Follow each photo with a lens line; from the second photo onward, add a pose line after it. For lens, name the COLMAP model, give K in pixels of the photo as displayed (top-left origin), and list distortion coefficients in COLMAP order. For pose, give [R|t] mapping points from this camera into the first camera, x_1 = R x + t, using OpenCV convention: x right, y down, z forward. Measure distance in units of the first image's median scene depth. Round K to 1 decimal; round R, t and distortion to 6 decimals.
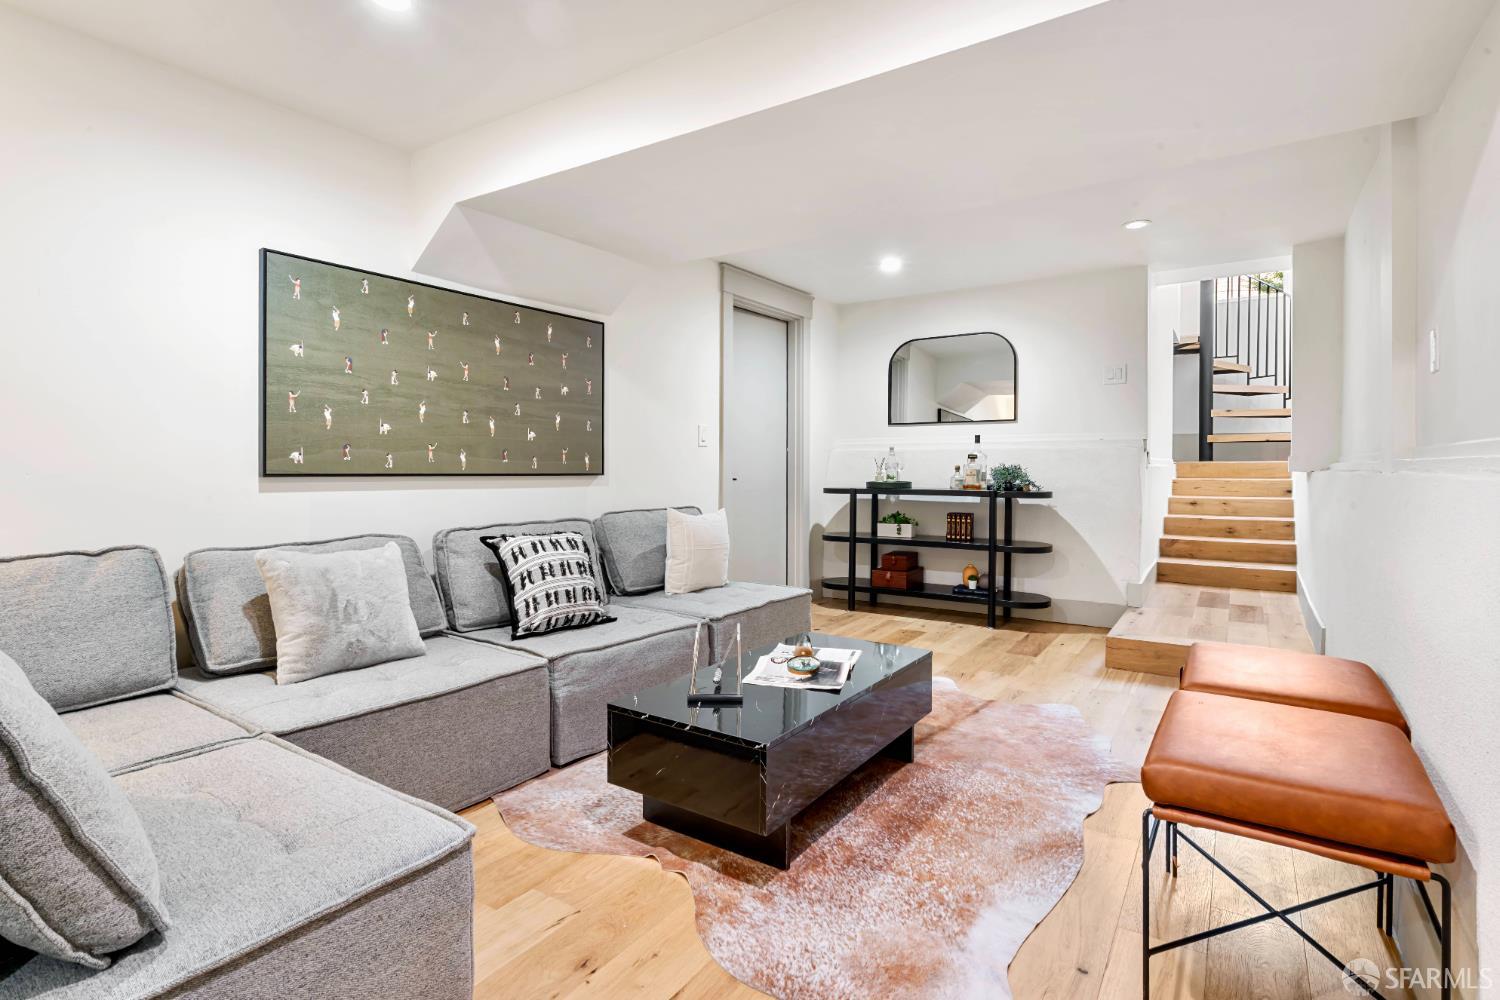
lens RADIAL K [[749.7, 0, 749.7], [0, 749.7, 473.6], [0, 0, 1]] dist [0.000845, 0.000284]
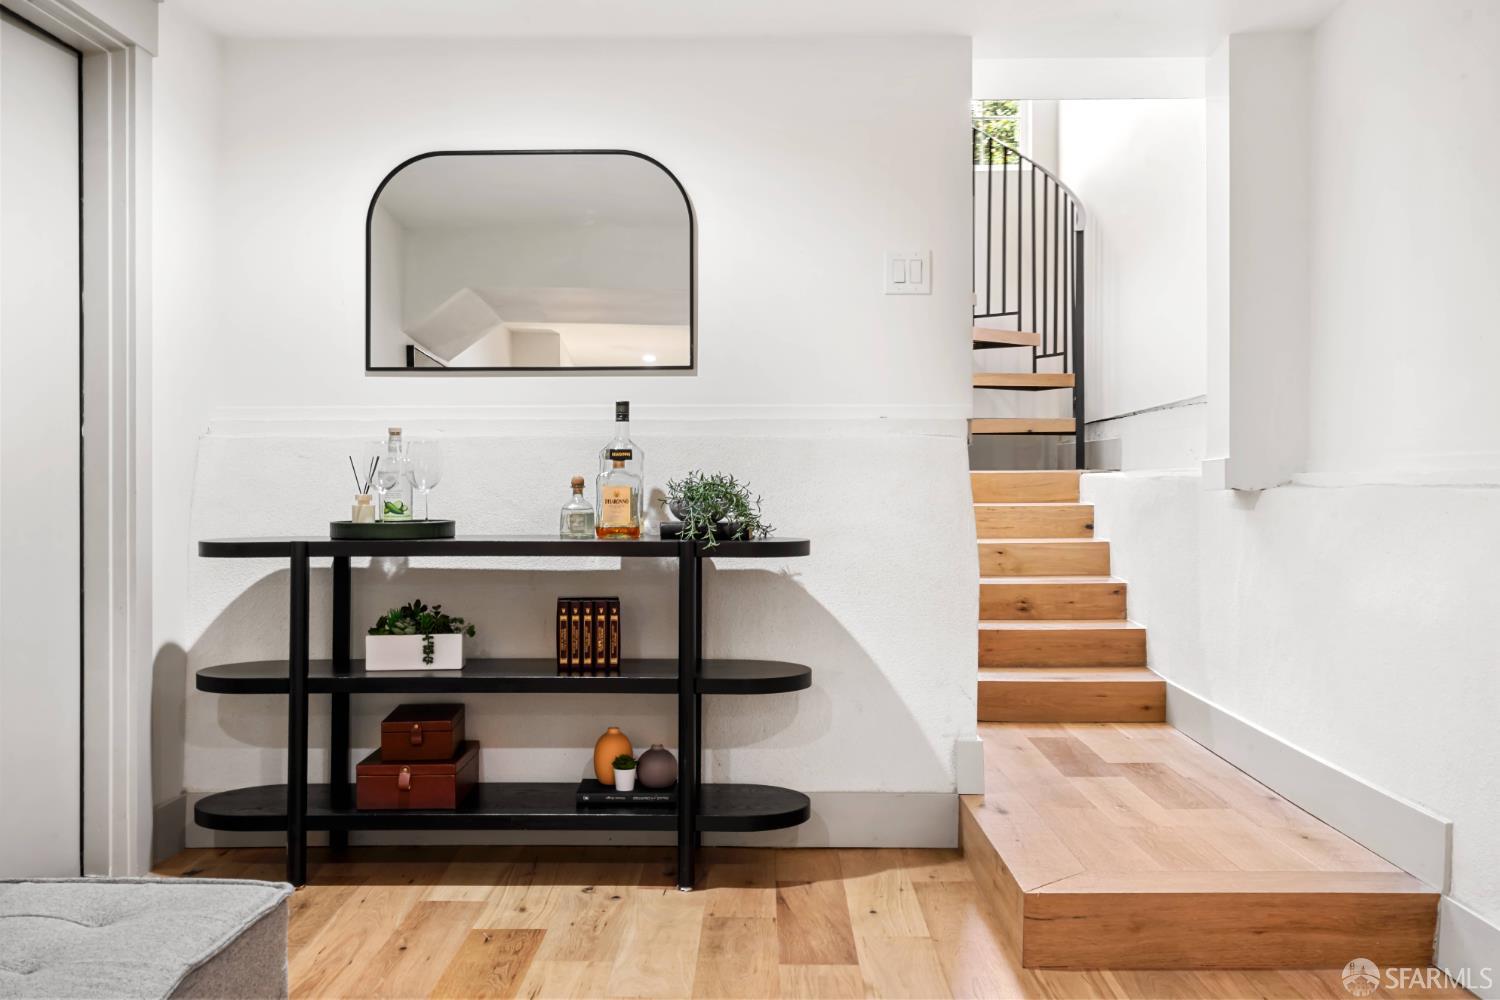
lens RADIAL K [[1467.5, 0, 750.0], [0, 1467.5, 500.0], [0, 0, 1]] dist [-0.000046, 0.000381]
pose [[0.838090, -0.008200, 0.545470, -0.063028], [0.007064, 0.999966, 0.004179, -0.001582], [-0.545486, 0.000351, 0.838120, 0.299011]]
